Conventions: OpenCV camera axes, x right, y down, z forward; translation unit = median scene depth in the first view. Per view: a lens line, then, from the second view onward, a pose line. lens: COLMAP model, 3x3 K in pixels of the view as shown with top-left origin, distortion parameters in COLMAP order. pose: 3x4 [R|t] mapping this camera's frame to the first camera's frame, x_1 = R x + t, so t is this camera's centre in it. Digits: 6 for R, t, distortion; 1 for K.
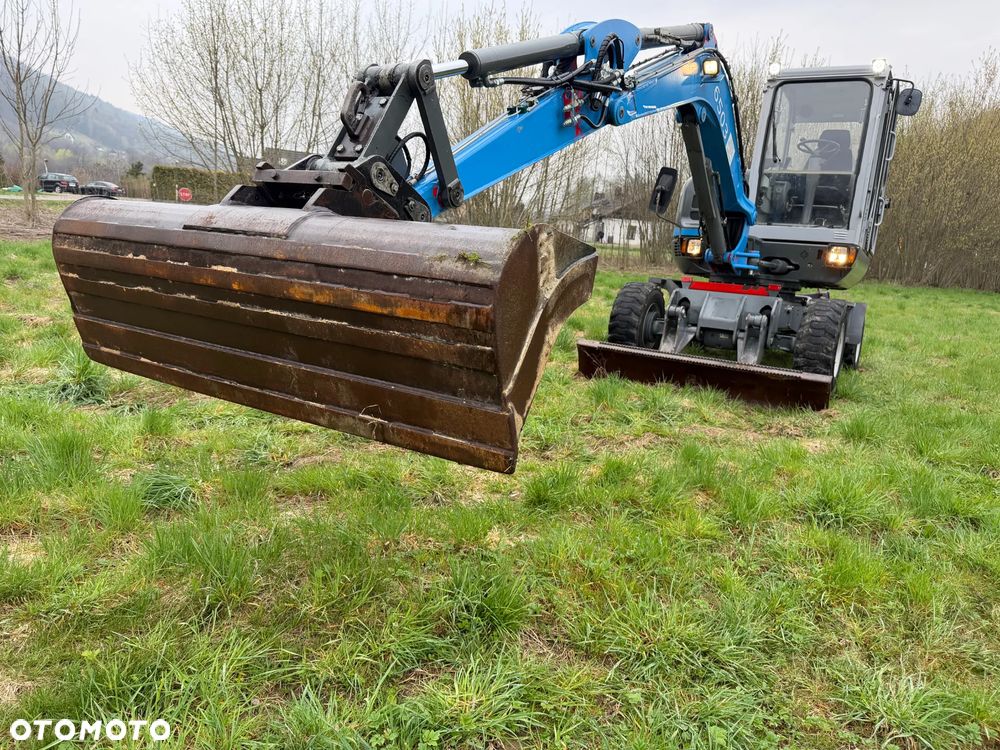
lens RADIAL K [[704.0, 0, 493.4], [0, 704.0, 372.6], [0, 0, 1]] dist [0.056242, -0.073864]
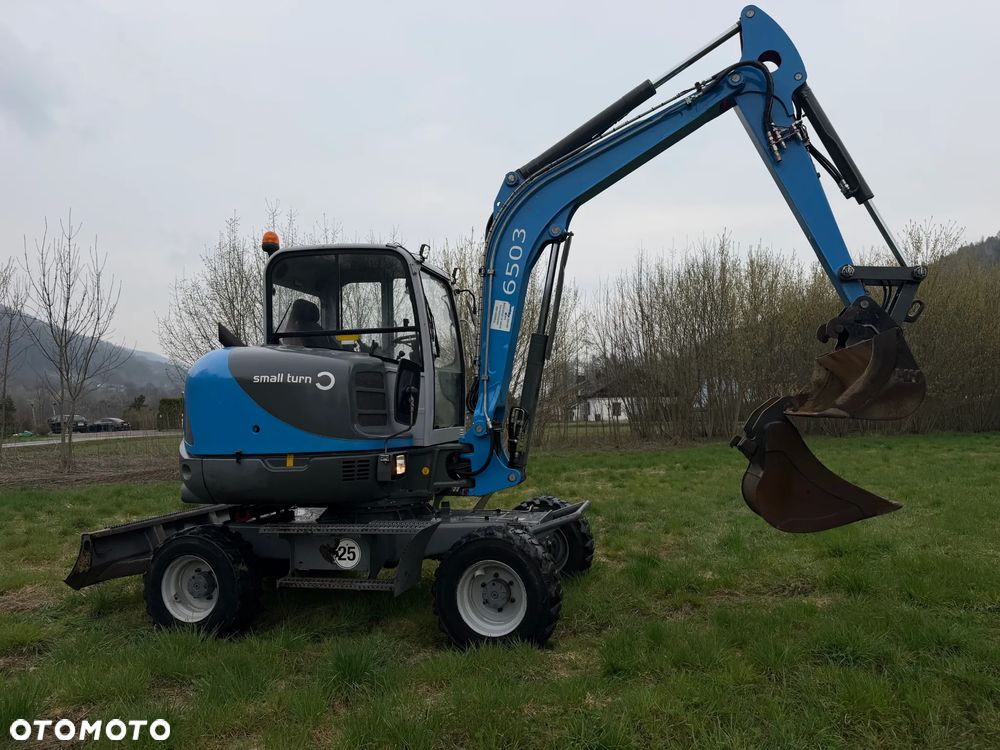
lens RADIAL K [[704.0, 0, 492.3], [0, 704.0, 374.0], [0, 0, 1]] dist [0.056242, -0.073864]
pose [[0.994190, -0.105254, 0.022551, -0.060711], [0.107505, 0.960289, -0.257462, -0.011128], [0.005444, 0.258390, 0.966025, -0.178227]]
